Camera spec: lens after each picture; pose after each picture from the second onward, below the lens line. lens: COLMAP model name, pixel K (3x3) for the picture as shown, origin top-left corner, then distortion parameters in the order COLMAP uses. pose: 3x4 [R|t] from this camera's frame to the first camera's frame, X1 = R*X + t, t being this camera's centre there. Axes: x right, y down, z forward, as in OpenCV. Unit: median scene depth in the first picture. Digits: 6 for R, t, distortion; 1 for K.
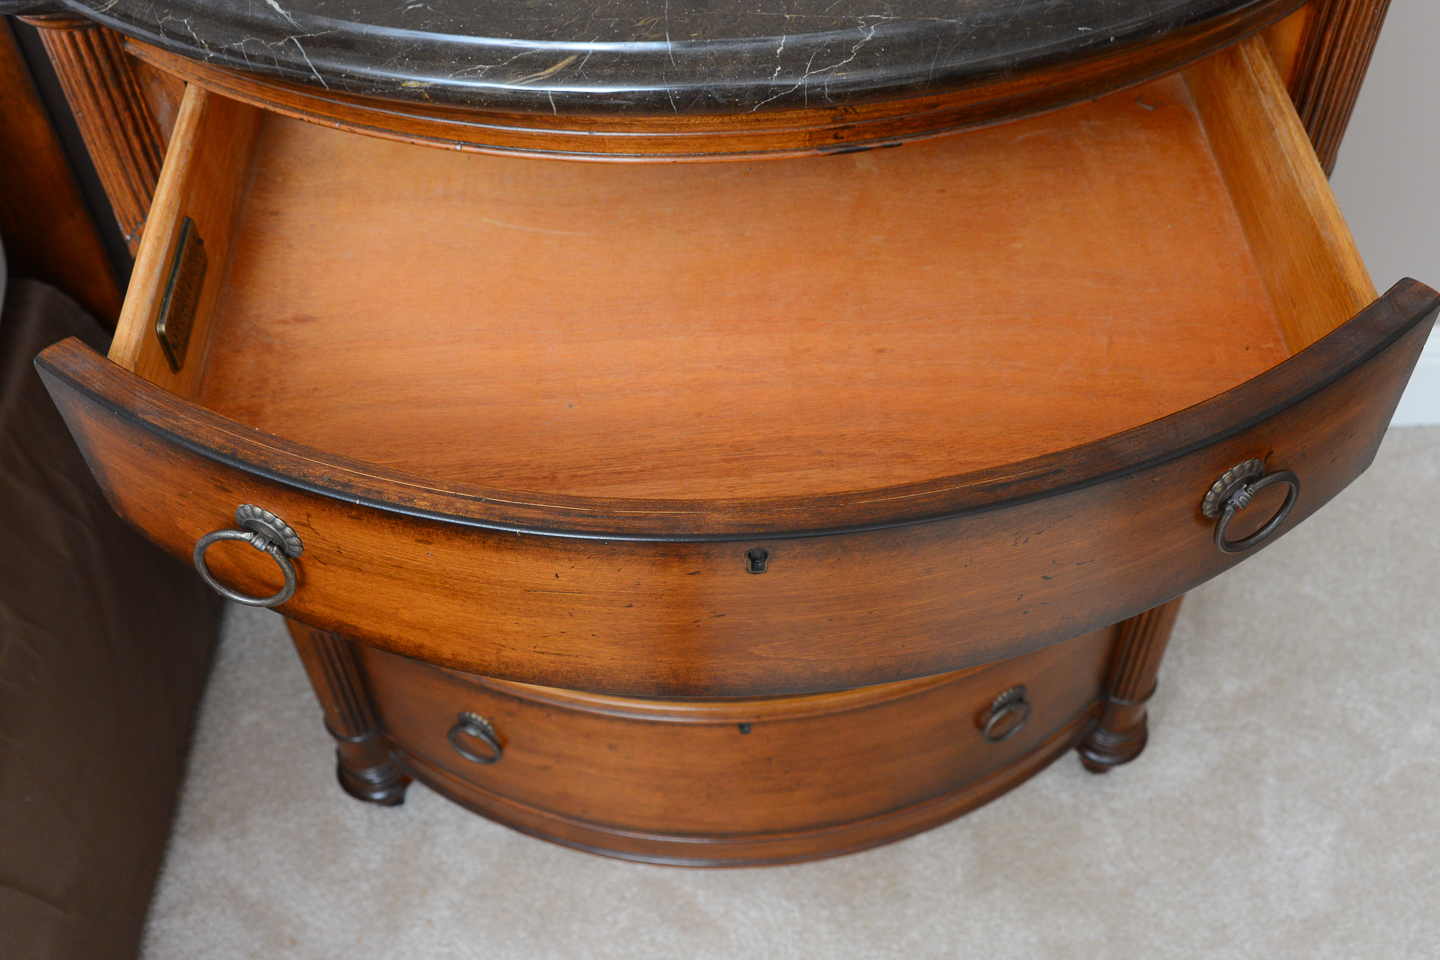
lens RADIAL K [[1516.9, 0, 727.3], [0, 1516.9, 488.3], [0, 0, 1]] dist [-0.051318, 0.000000]
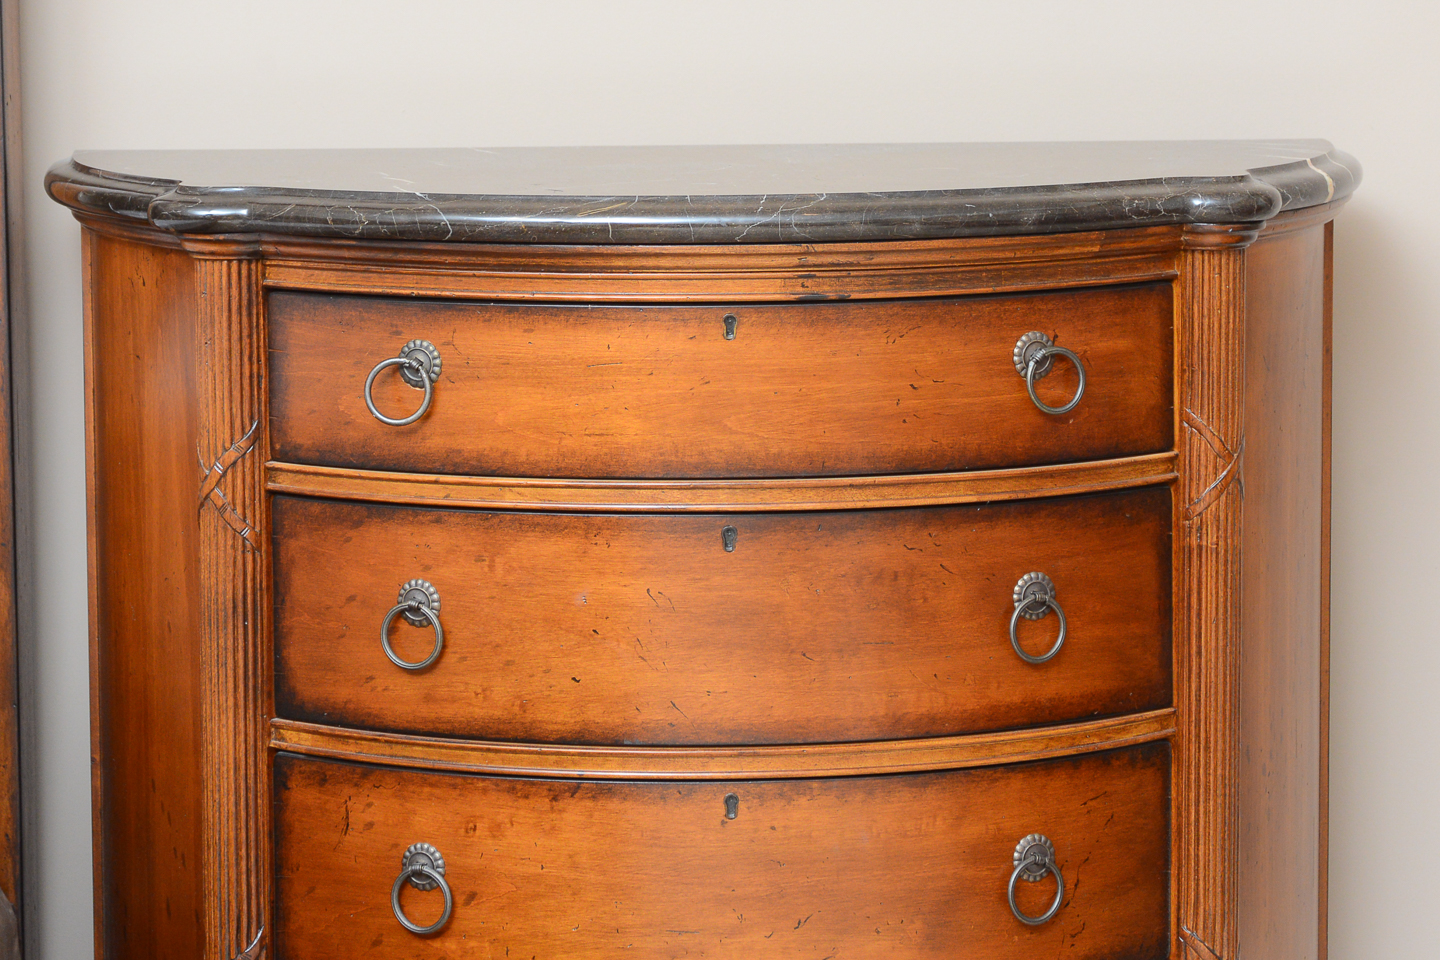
lens RADIAL K [[4618.2, 0, 706.0], [0, 4618.2, 410.2], [0, 0, 1]] dist [-0.170533, 0.000000]
pose [[0.999783, 0.019810, -0.006462, 0.010323], [-0.018905, 0.731979, -0.681065, 2.453608], [-0.008762, 0.681039, 0.732195, -1.821686]]
